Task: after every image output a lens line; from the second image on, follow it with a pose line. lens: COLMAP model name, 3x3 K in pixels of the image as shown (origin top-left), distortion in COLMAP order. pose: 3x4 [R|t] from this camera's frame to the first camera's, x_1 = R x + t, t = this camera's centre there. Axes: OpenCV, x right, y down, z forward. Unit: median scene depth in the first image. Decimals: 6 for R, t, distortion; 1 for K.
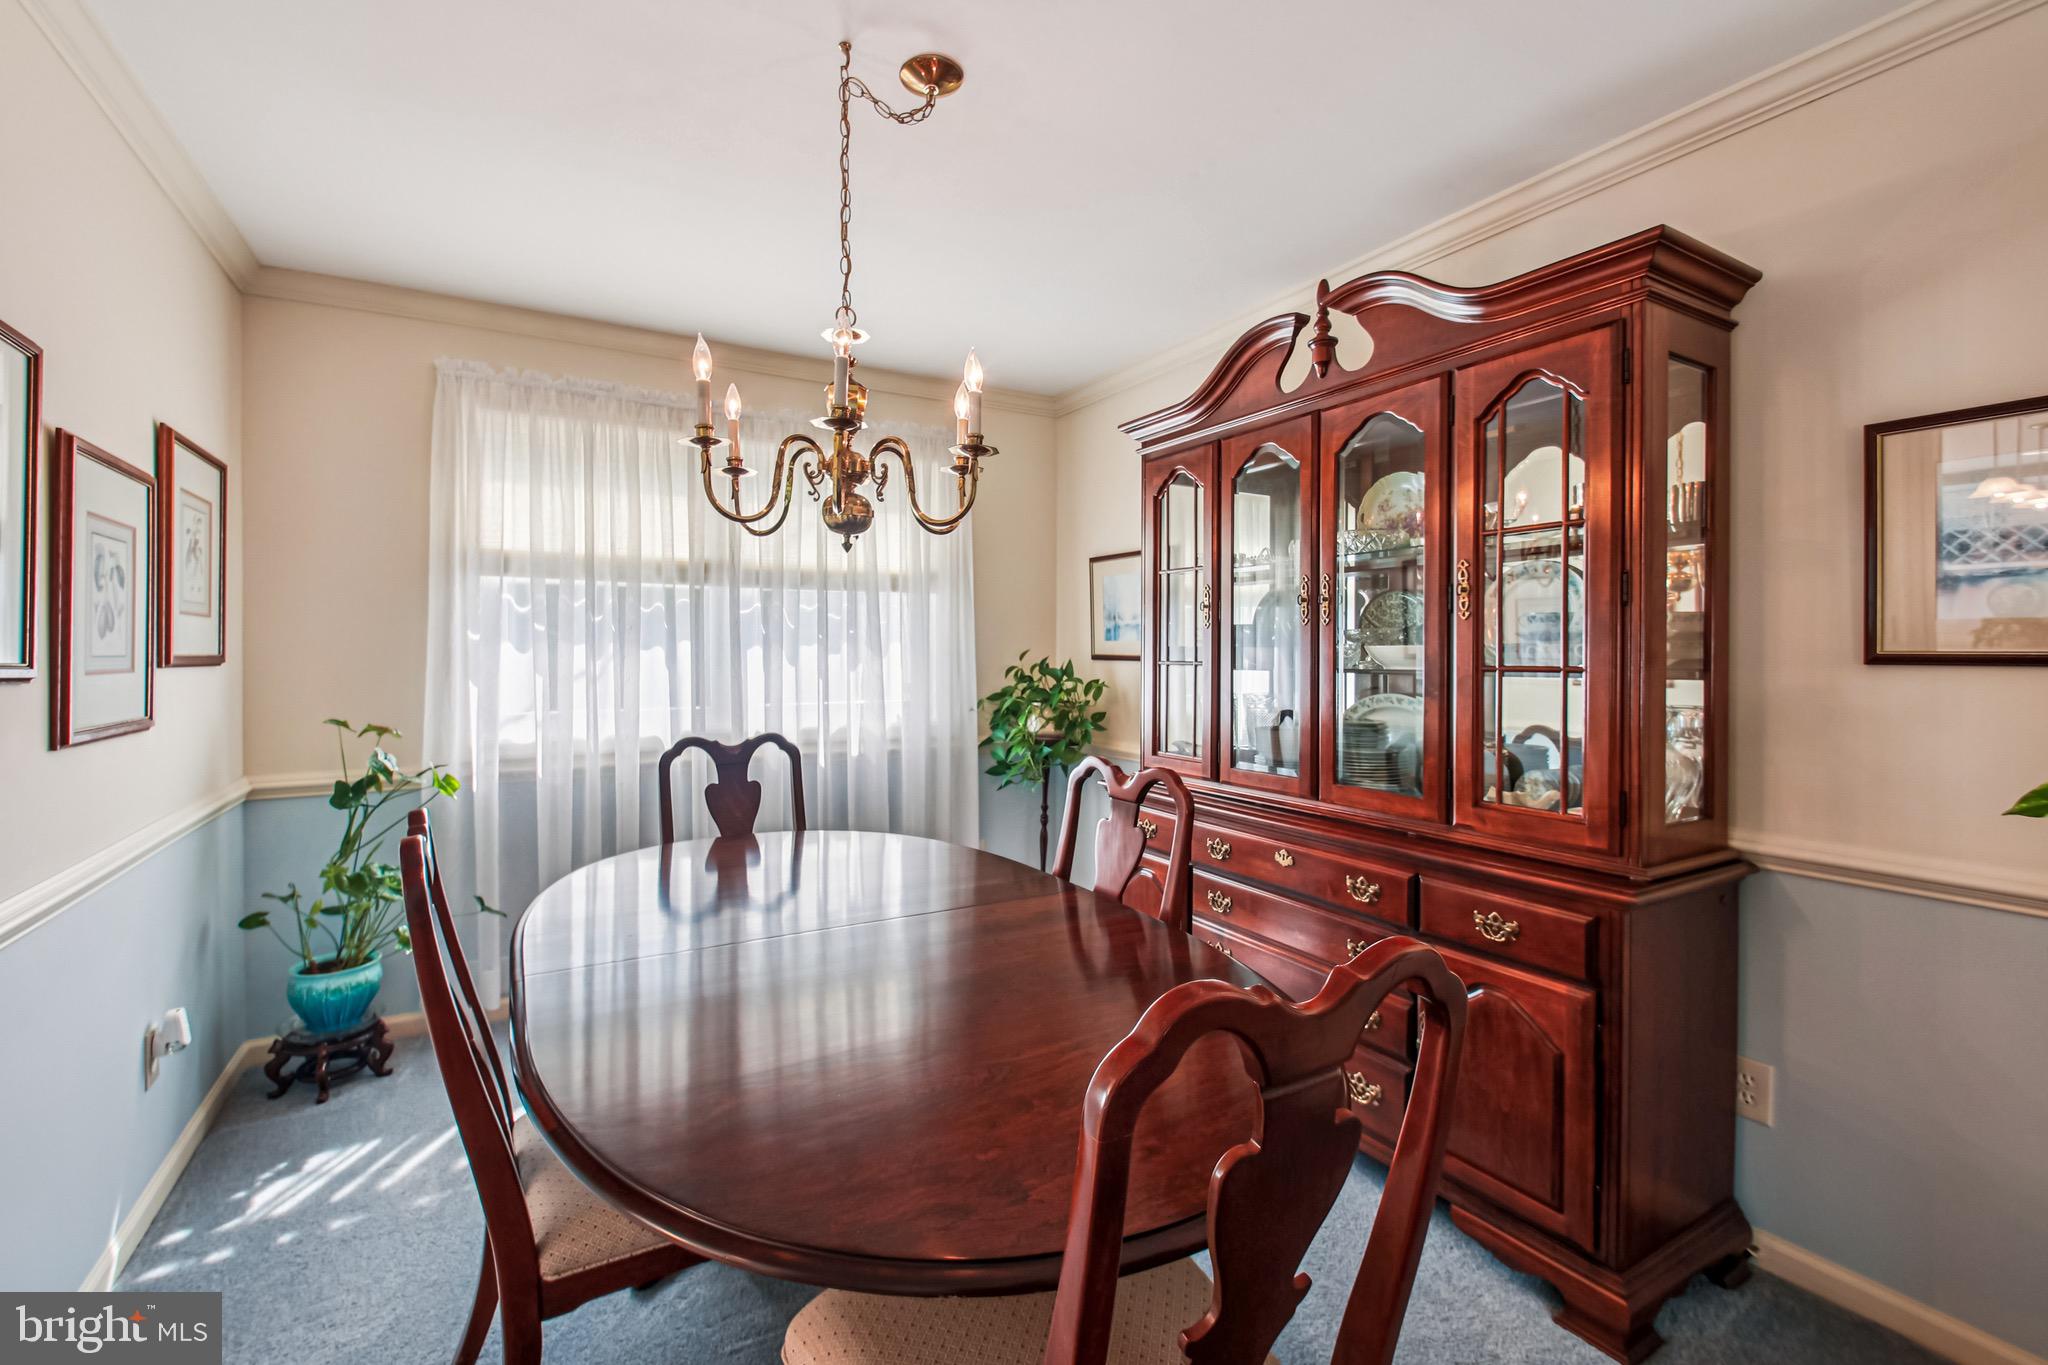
lens RADIAL K [[858.5, 0, 966.4], [0, 858.5, 658.7], [0, 0, 1]] dist [-0.001203, -0.000198]
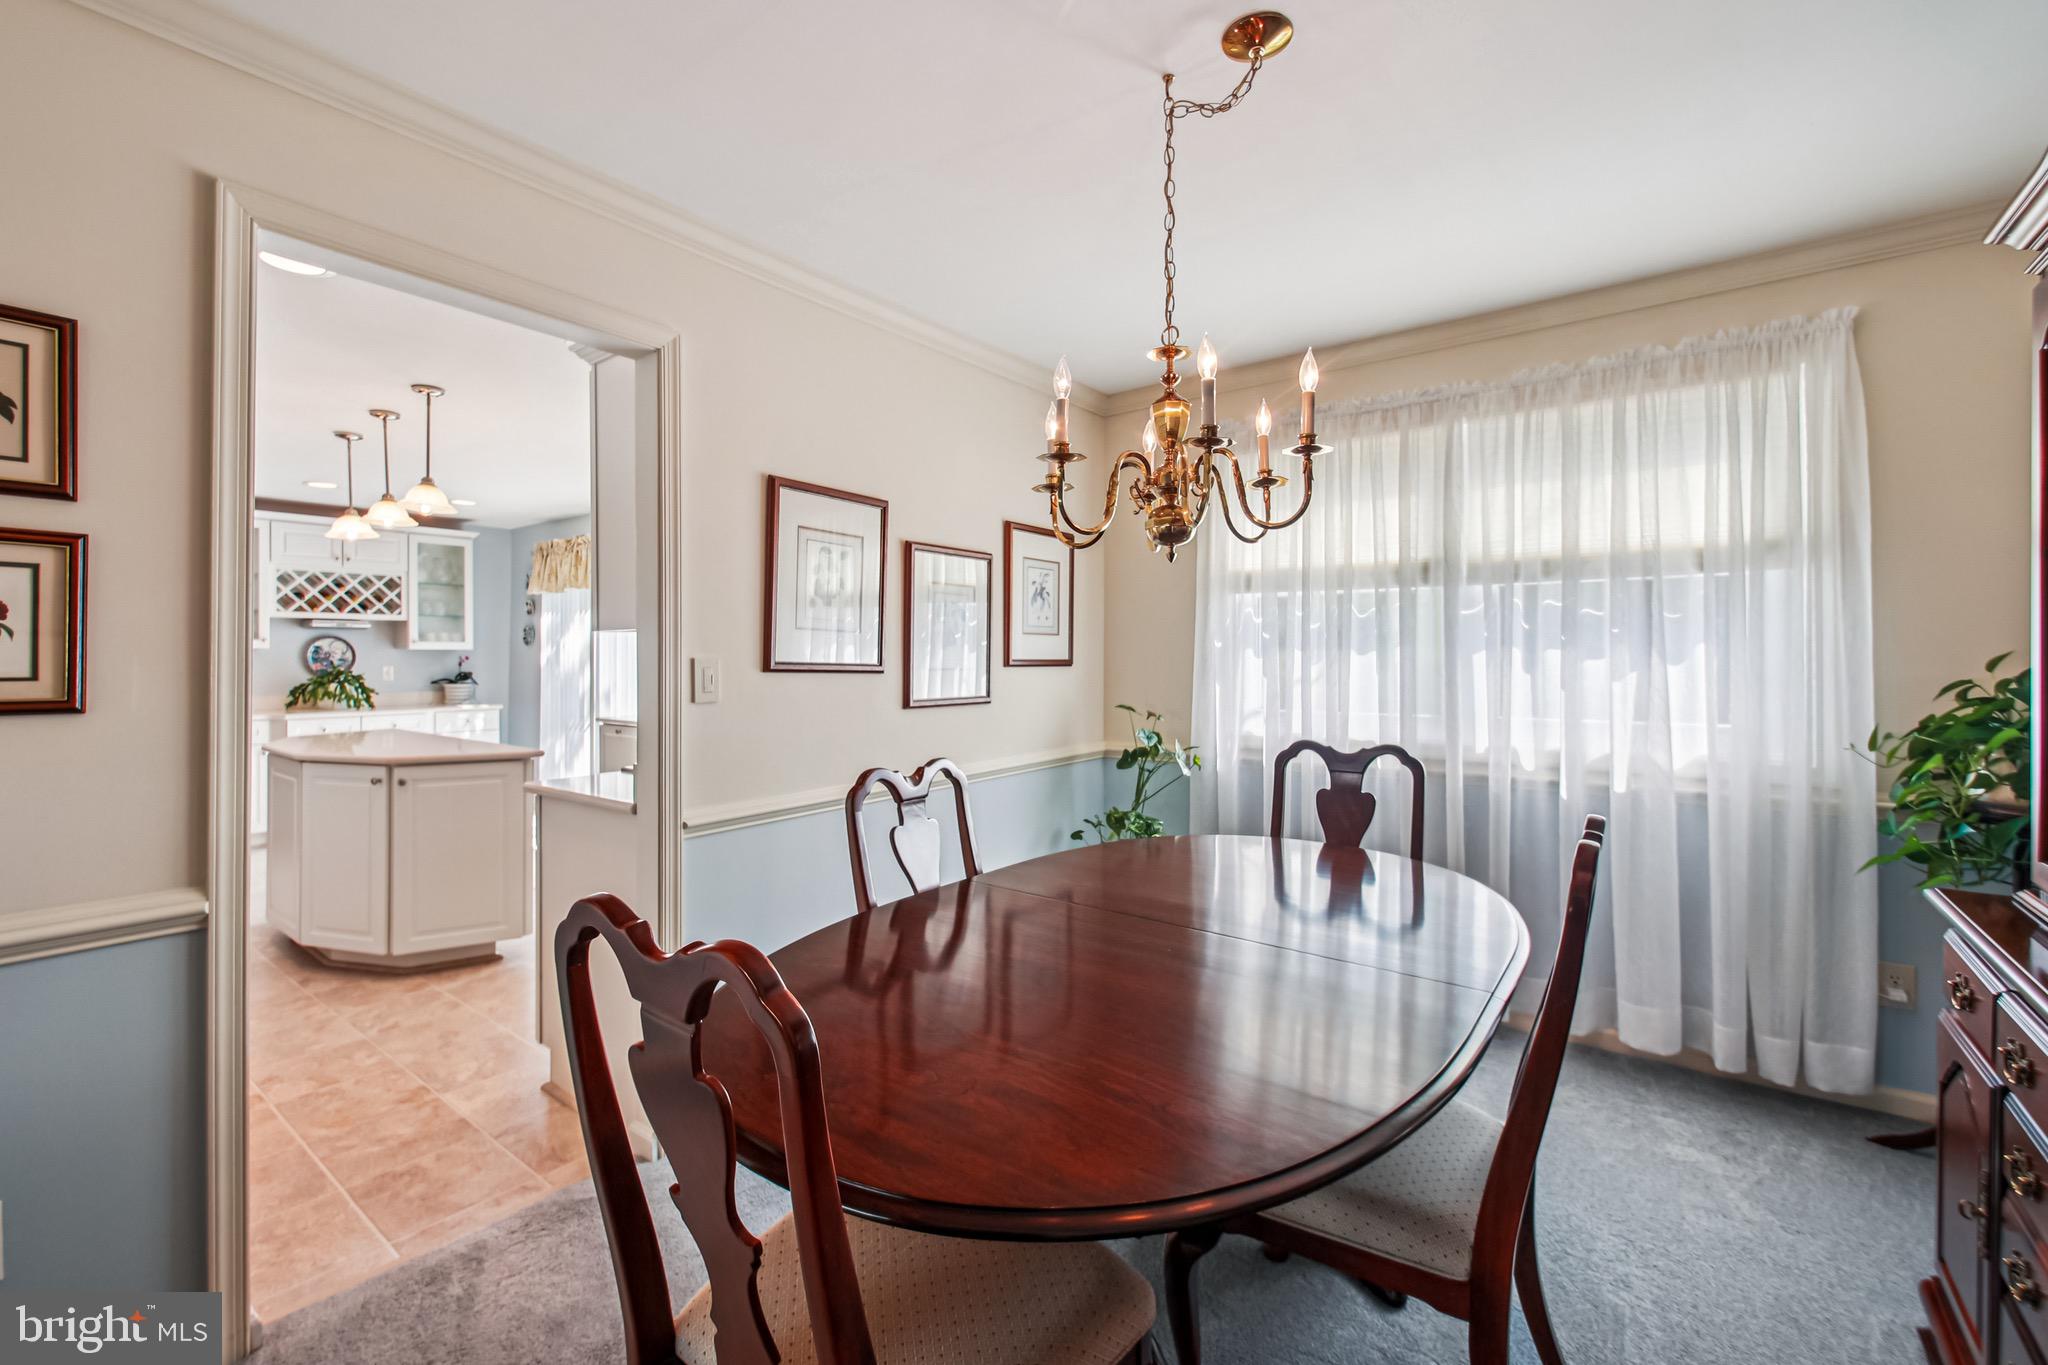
lens RADIAL K [[860.8, 0, 1015.4], [0, 860.8, 661.0], [0, 0, 1]] dist [0.000792, -0.007750]
pose [[0.406760, 0.004217, -0.913525, 0.476469], [-0.006270, 0.999979, 0.001825, -0.003144], [0.913513, 0.004986, 0.406778, 0.261214]]
